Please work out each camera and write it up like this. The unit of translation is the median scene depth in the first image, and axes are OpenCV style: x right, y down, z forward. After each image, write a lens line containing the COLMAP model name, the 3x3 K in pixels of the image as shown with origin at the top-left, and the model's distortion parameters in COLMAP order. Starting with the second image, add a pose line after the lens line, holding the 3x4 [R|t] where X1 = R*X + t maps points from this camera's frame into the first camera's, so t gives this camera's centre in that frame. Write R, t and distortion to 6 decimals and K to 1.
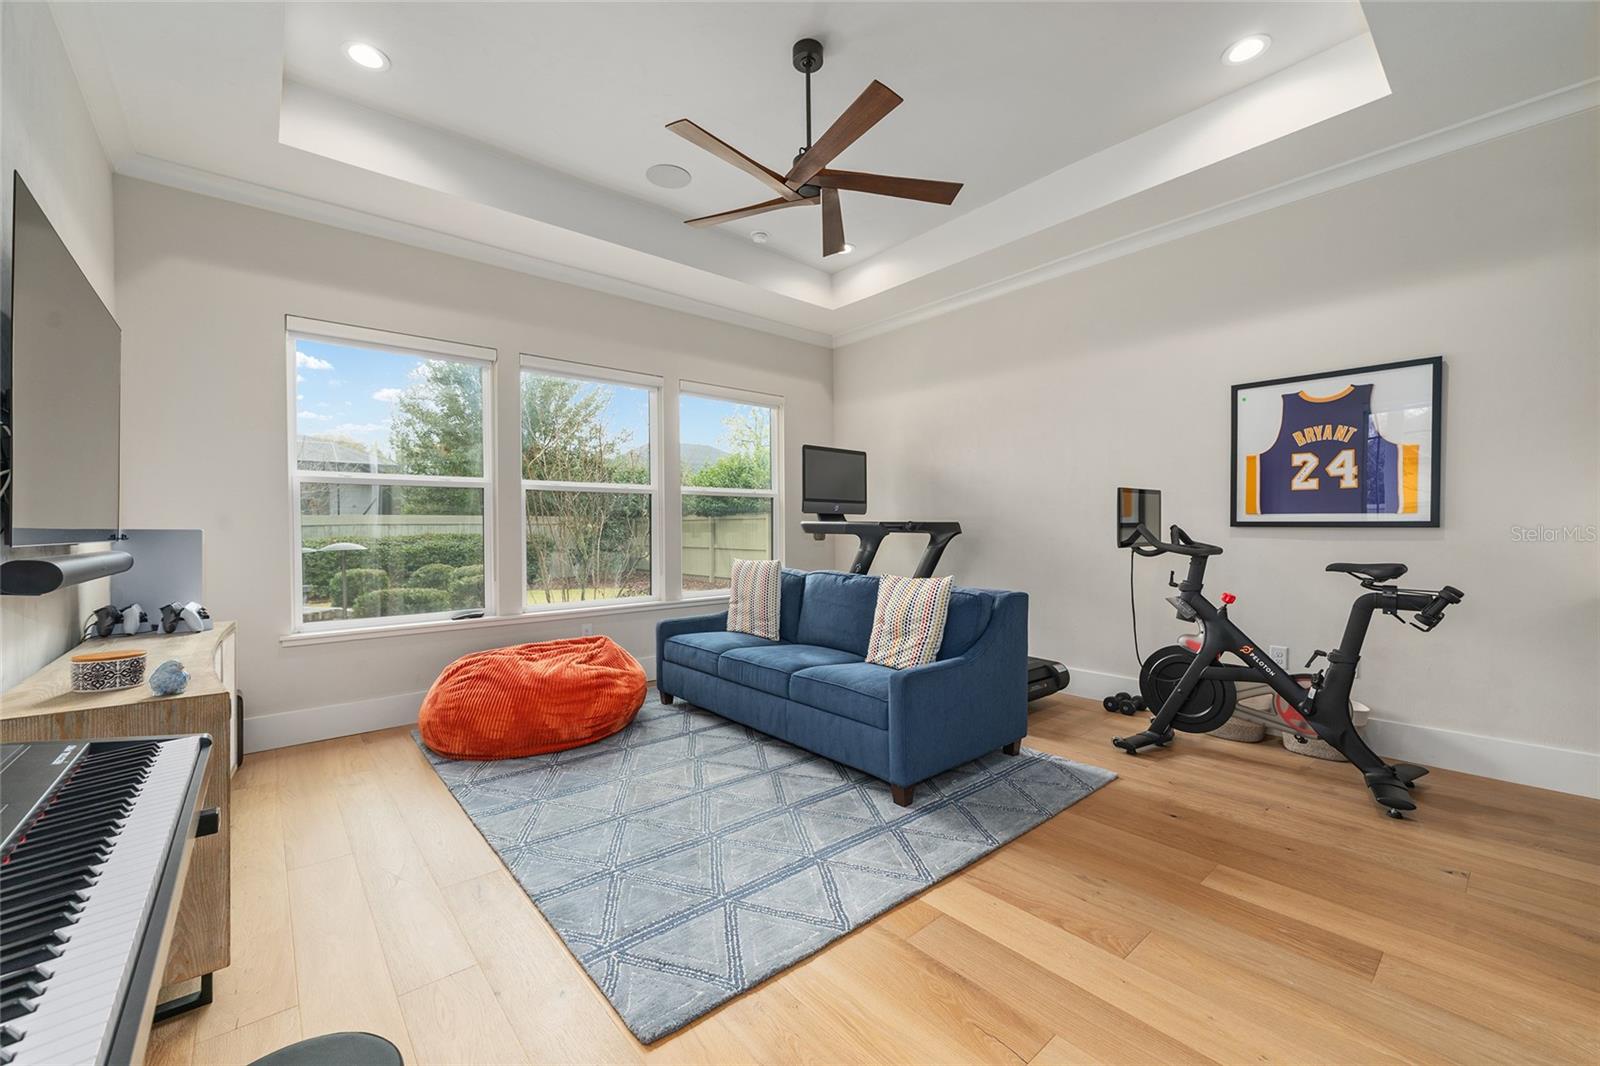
lens RADIAL K [[638.5, 0, 802.6], [0, 638.5, 531.1], [0, 0, 1]] dist [-0.000047, -0.000086]
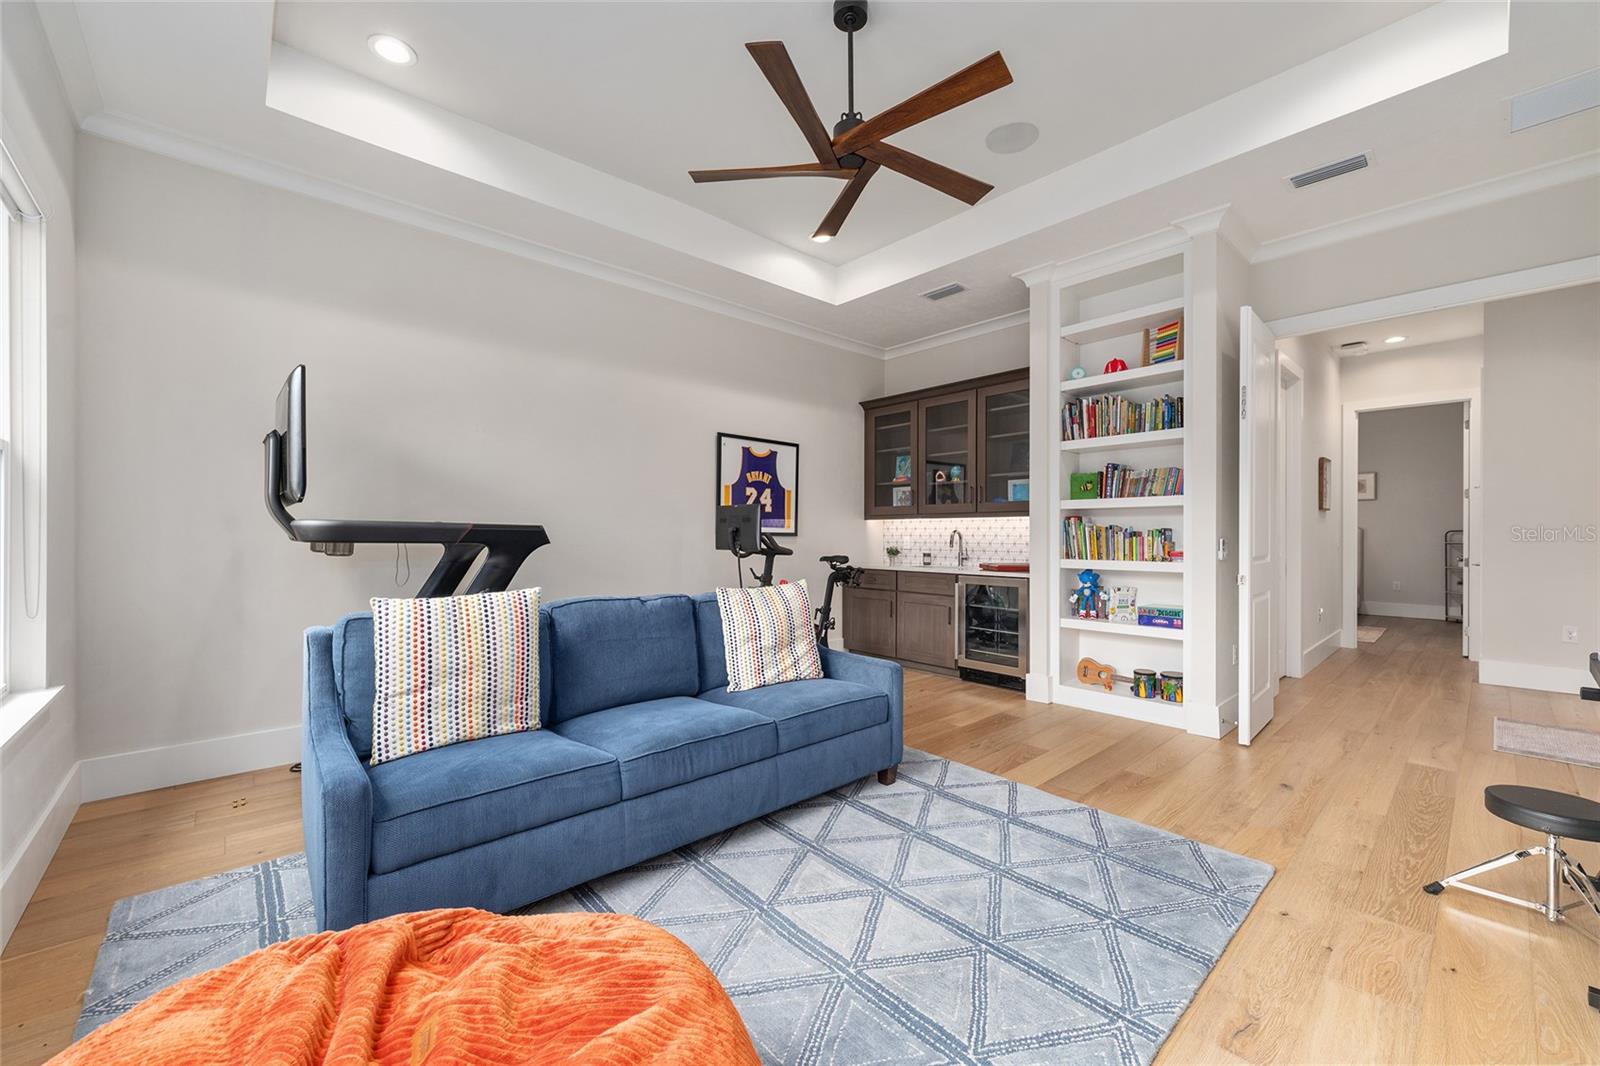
lens RADIAL K [[635.2, 0, 805.8], [0, 635.2, 529.6], [0, 0, 1]] dist [0.000858, 0.000181]
pose [[-0.032823, 0.014511, 0.999356, -0.768242], [0.003118, 0.999891, -0.014417, 0.001436], [-0.999456, 0.002643, -0.032865, 0.952697]]
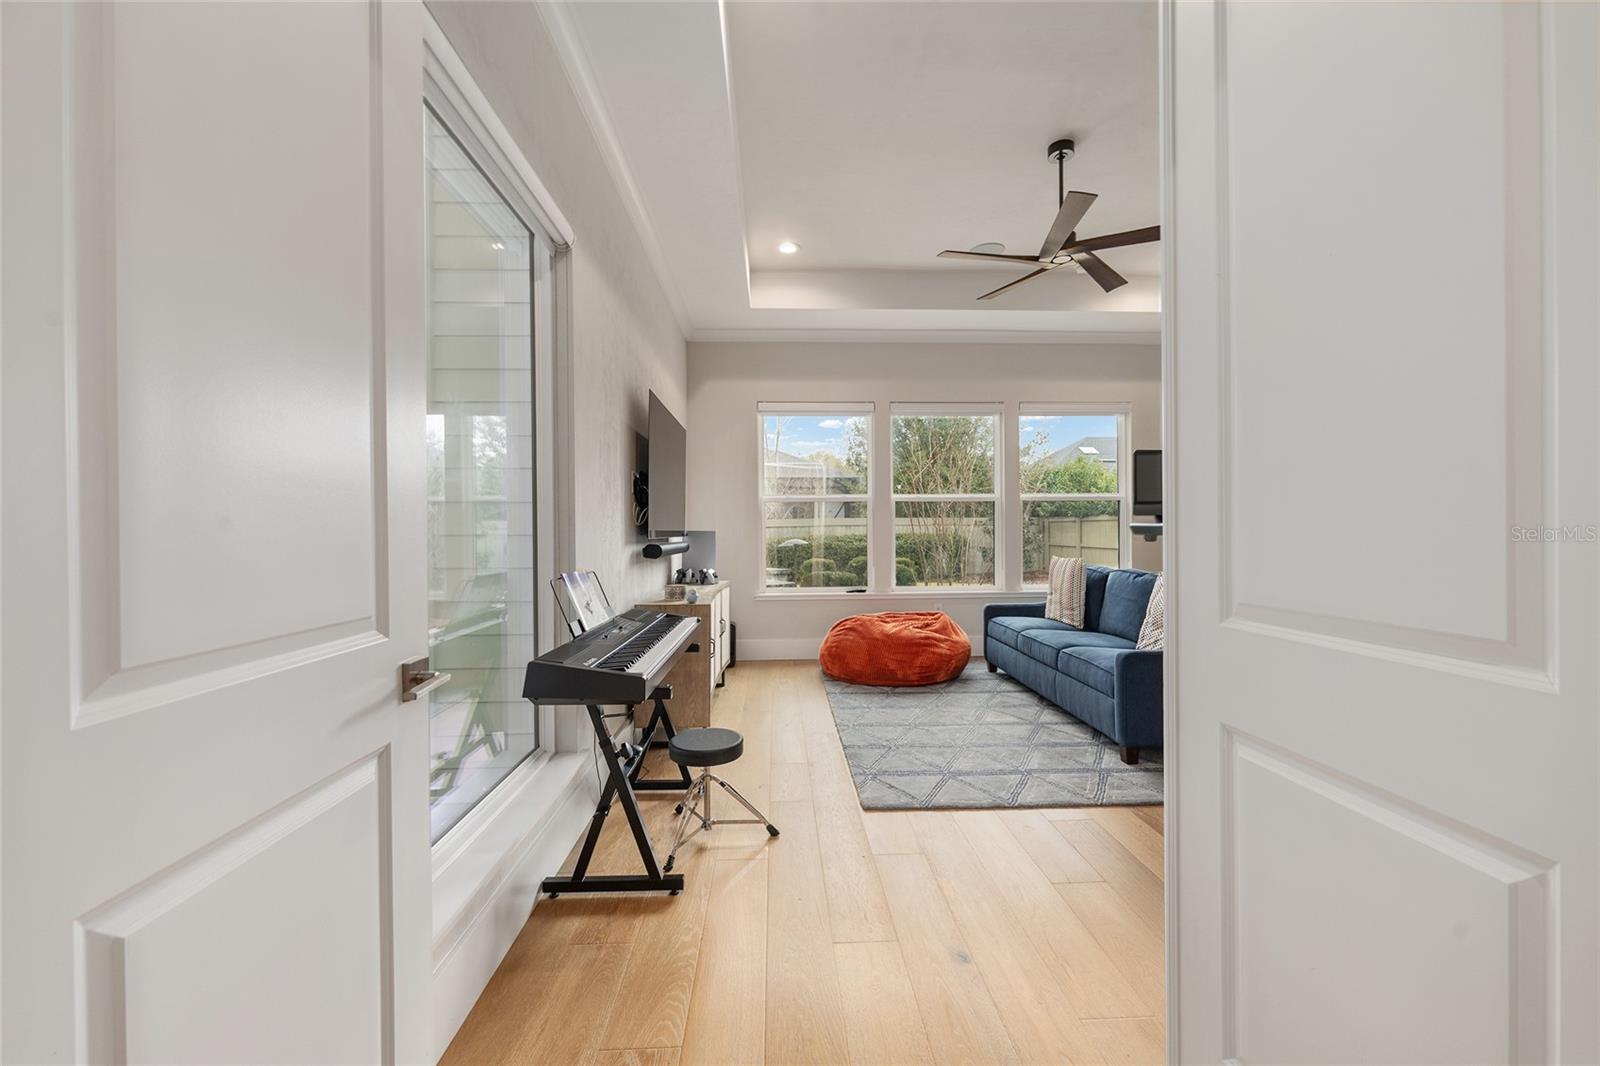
lens RADIAL K [[635.2, 0, 805.8], [0, 635.2, 529.6], [0, 0, 1]] dist [0.000858, 0.000181]
pose [[0.790595, 0.001896, -0.612337, 0.328003], [-0.002984, 0.999995, -0.000756, -0.004054], [0.612332, 0.002425, 0.790597, -0.250625]]
